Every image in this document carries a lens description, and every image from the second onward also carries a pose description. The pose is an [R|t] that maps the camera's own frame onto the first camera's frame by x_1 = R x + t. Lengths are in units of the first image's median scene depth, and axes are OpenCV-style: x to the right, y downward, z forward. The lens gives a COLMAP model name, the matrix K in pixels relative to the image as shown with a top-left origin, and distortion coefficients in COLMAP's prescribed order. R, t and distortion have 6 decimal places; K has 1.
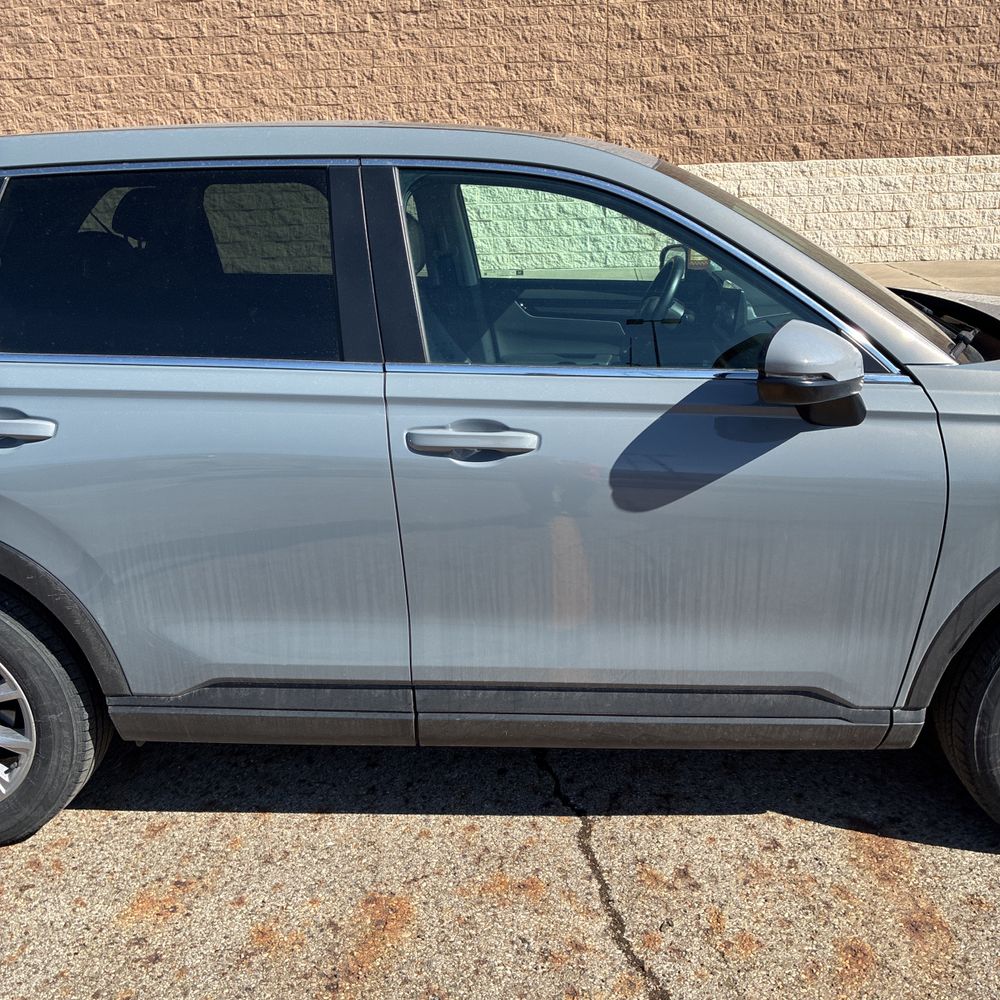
lens RADIAL K [[1011.2, 0, 498.1], [0, 1011.2, 518.2], [0, 0, 1]] dist [0.023626, -0.017810]
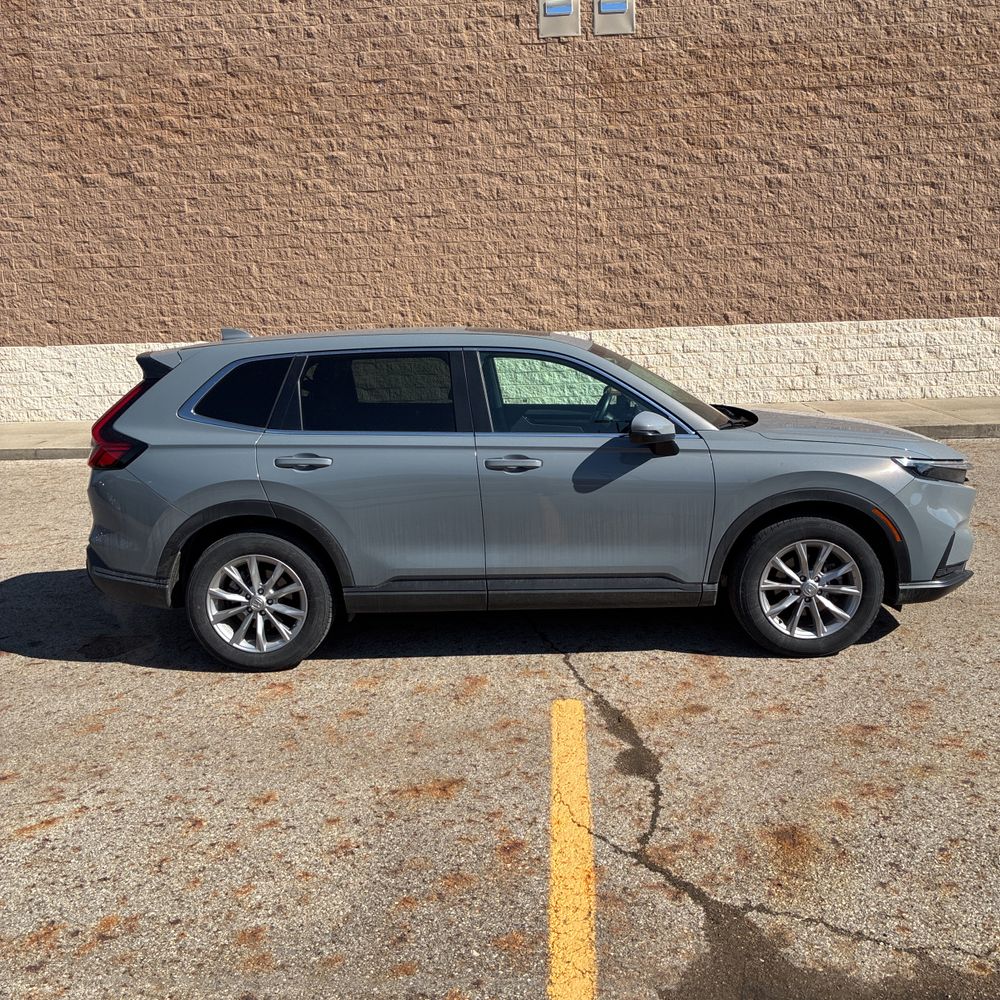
lens RADIAL K [[1021.4, 0, 505.2], [0, 1021.4, 522.1], [0, 0, 1]] dist [0.002006, 0.017267]
pose [[0.999665, -0.011814, 0.023021, -0.018179], [0.014903, 0.990182, -0.138986, 0.069768], [-0.021153, 0.139283, 0.990027, -0.238582]]
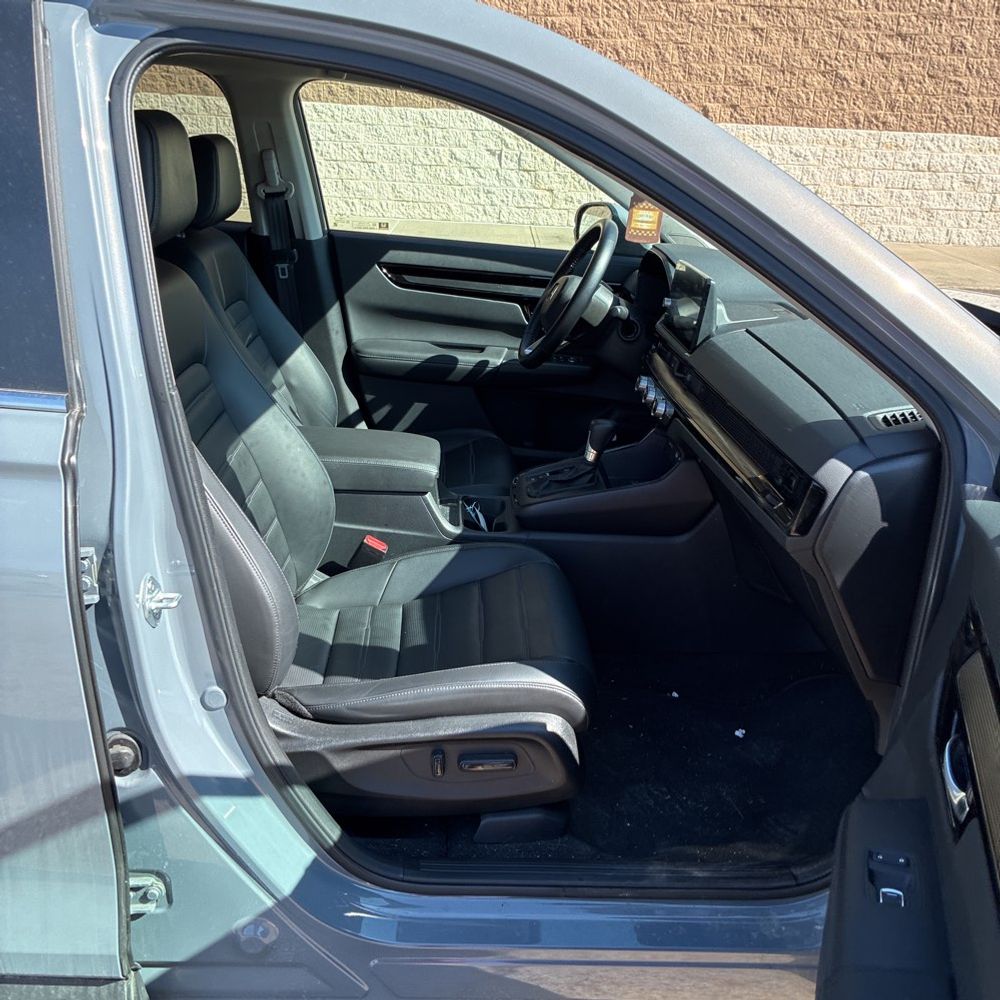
lens RADIAL K [[1003.1, 0, 501.9], [0, 1003.1, 486.5], [0, 0, 1]] dist [0.043323, -0.031795]
pose [[0.992168, 0.036561, 0.119442, 0.008766], [-0.038705, 0.999128, 0.015682, -0.024141], [-0.118765, -0.020182, 0.992717, 0.092656]]
